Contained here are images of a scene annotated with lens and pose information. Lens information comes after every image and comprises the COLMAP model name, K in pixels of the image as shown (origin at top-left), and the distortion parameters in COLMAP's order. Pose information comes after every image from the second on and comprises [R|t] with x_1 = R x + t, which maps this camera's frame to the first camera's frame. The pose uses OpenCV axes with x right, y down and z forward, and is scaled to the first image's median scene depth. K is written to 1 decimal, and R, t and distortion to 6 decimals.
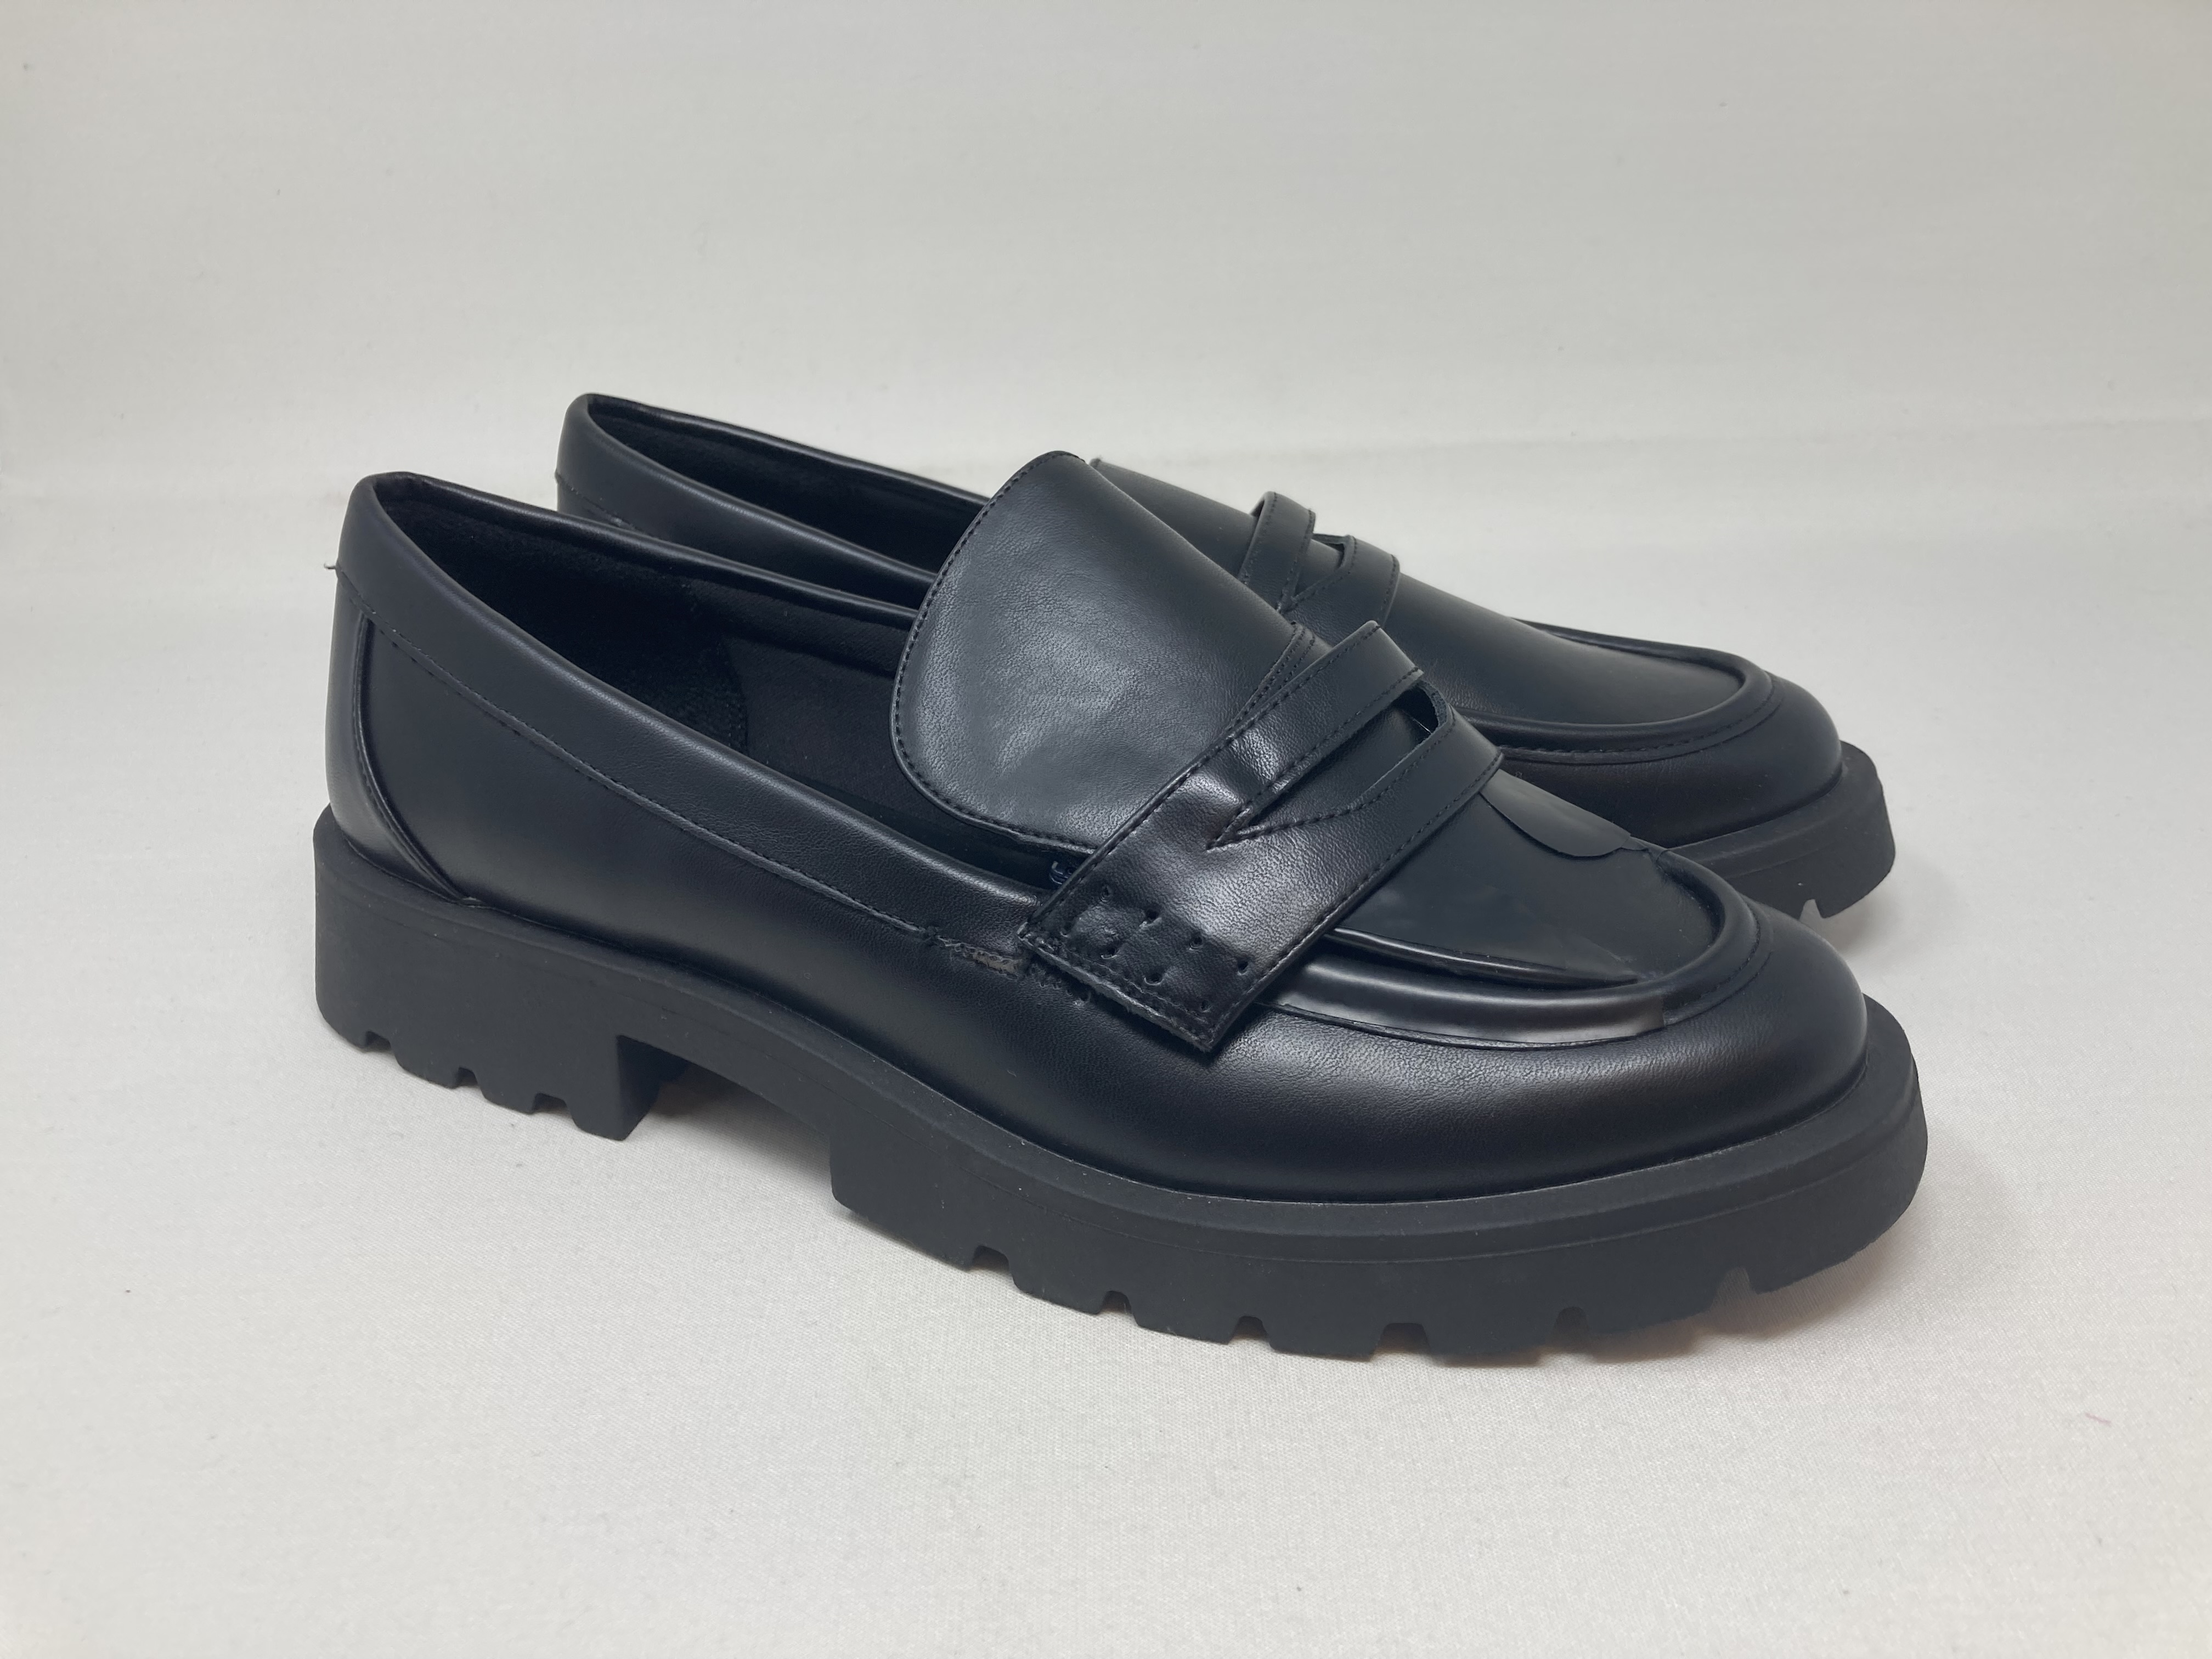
lens RADIAL K [[1811.3, 0, 1098.0], [0, 1811.3, 832.5], [0, 0, 1]] dist [-0.007123, 0.002151]
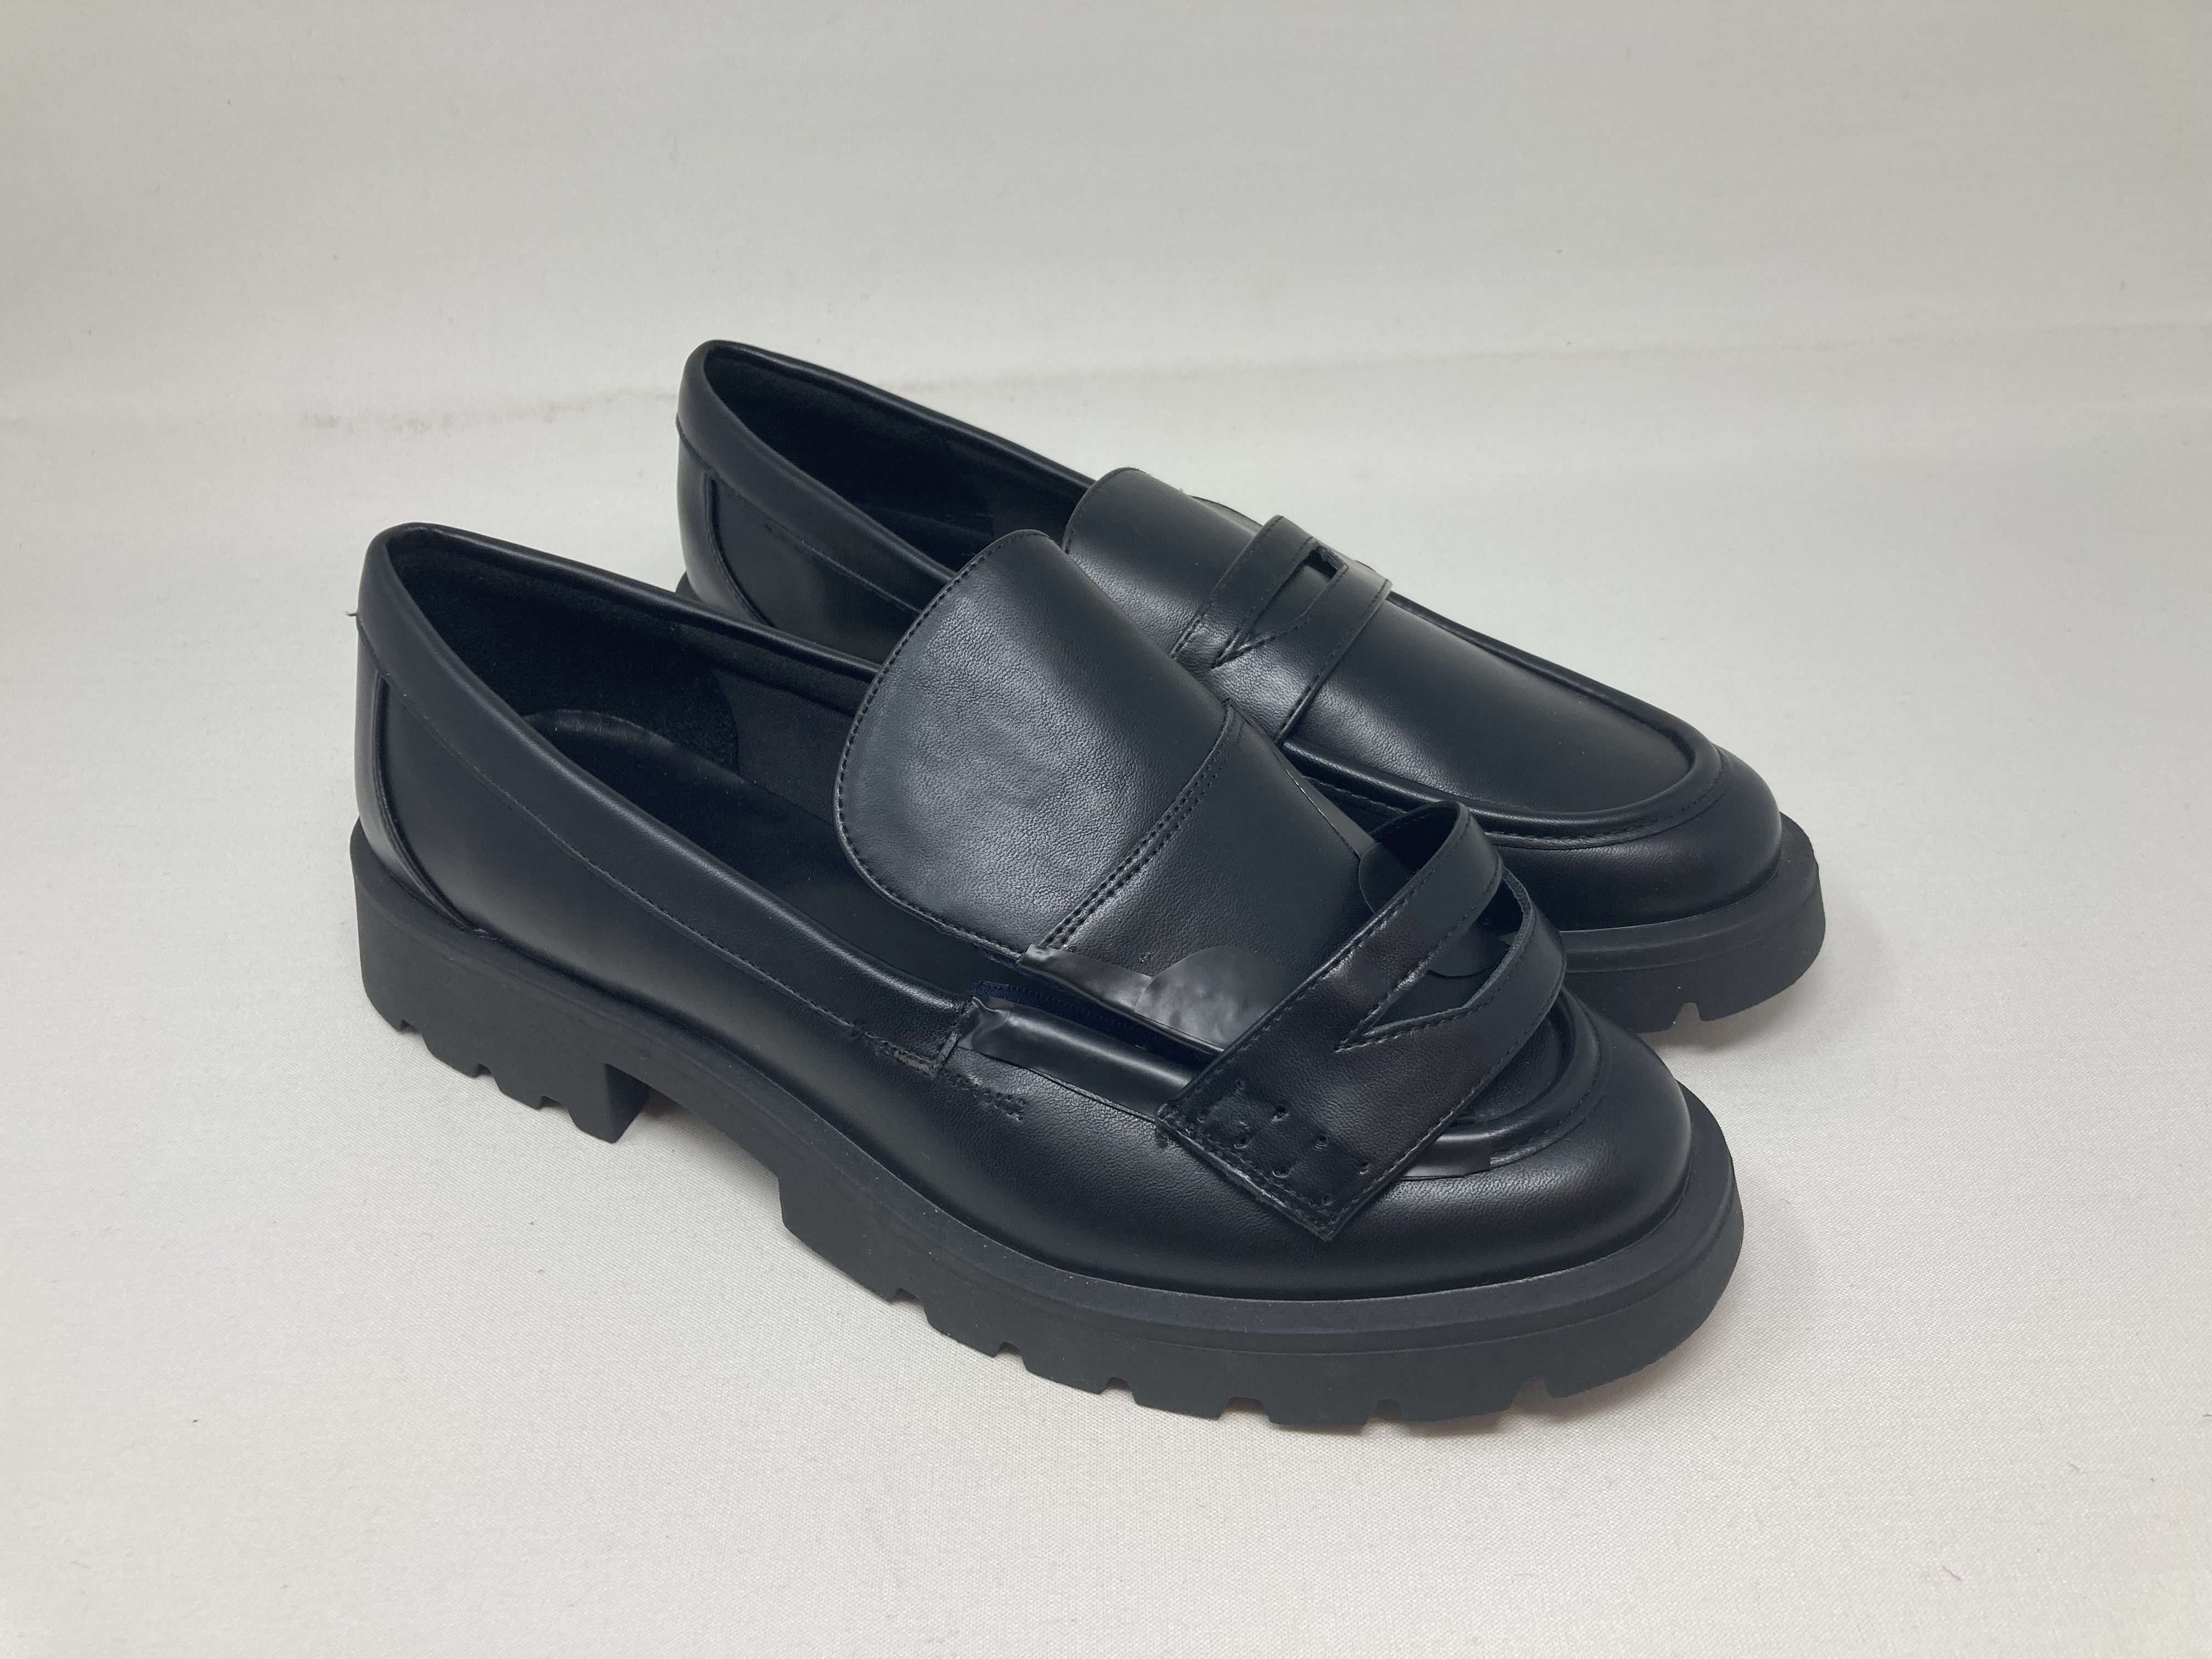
lens RADIAL K [[1811.3, 0, 1100.4], [0, 1811.3, 835.1], [0, 0, 1]] dist [-0.007123, 0.002151]
pose [[0.999992, -0.003358, -0.002115, 0.017213], [0.003677, 0.984517, 0.175249, -0.222952], [0.001494, -0.175255, 0.984522, -0.022053]]
